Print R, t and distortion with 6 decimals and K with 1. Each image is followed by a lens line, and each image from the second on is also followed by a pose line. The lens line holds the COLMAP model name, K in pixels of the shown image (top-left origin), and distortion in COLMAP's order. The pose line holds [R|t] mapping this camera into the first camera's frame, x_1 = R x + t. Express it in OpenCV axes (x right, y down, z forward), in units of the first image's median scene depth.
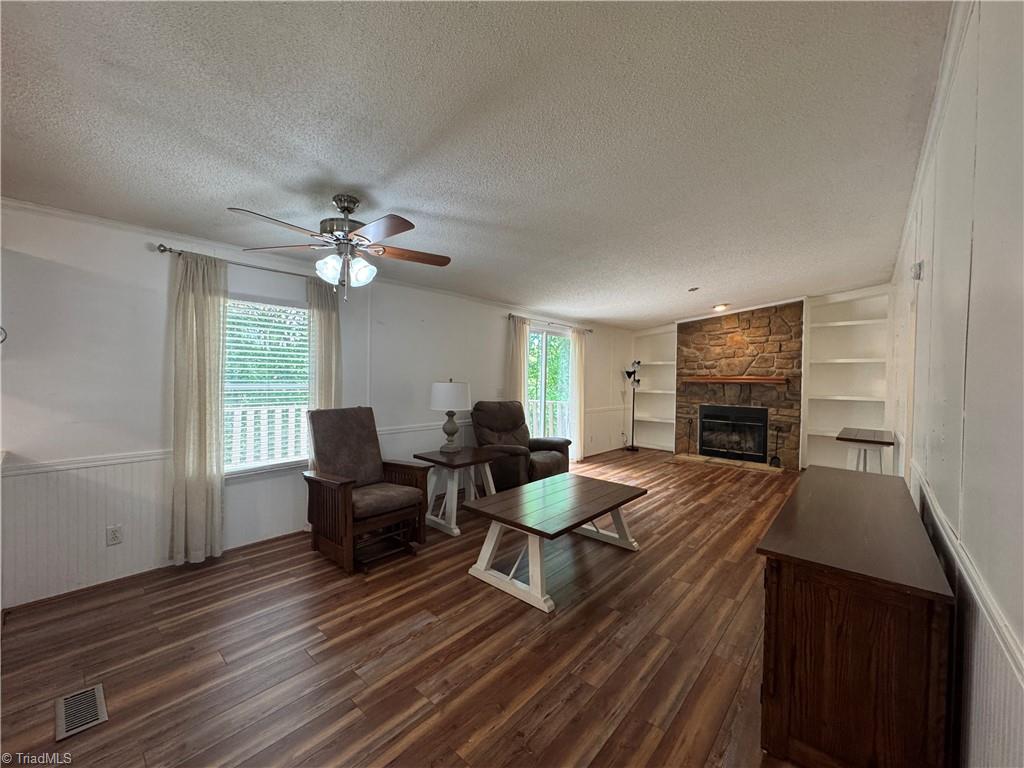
lens RADIAL K [[415.6, 0, 512.0], [0, 415.6, 384.0], [0, 0, 1]] dist [-0.000017, -0.000136]
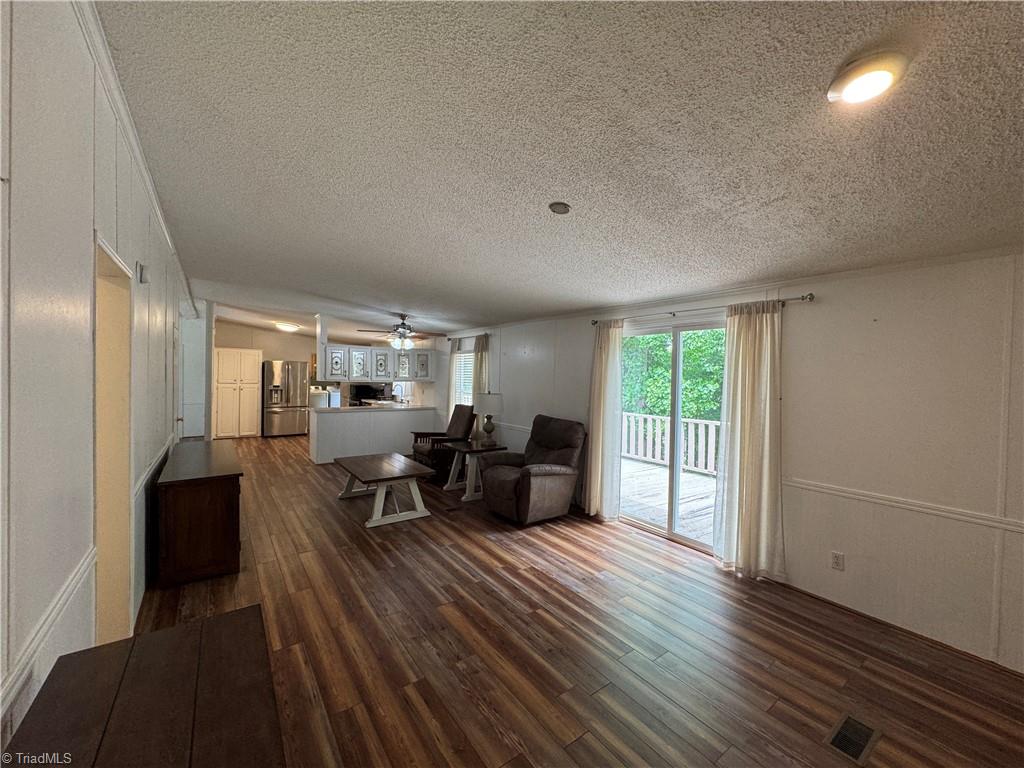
lens RADIAL K [[415.6, 0, 512.0], [0, 415.6, 384.0], [0, 0, 1]] dist [-0.000017, -0.000136]
pose [[-0.235335, -0.005519, -0.971899, 1.081028], [-0.044866, 0.998980, 0.005191, -0.042305], [0.970878, 0.044827, -0.235343, 1.301655]]
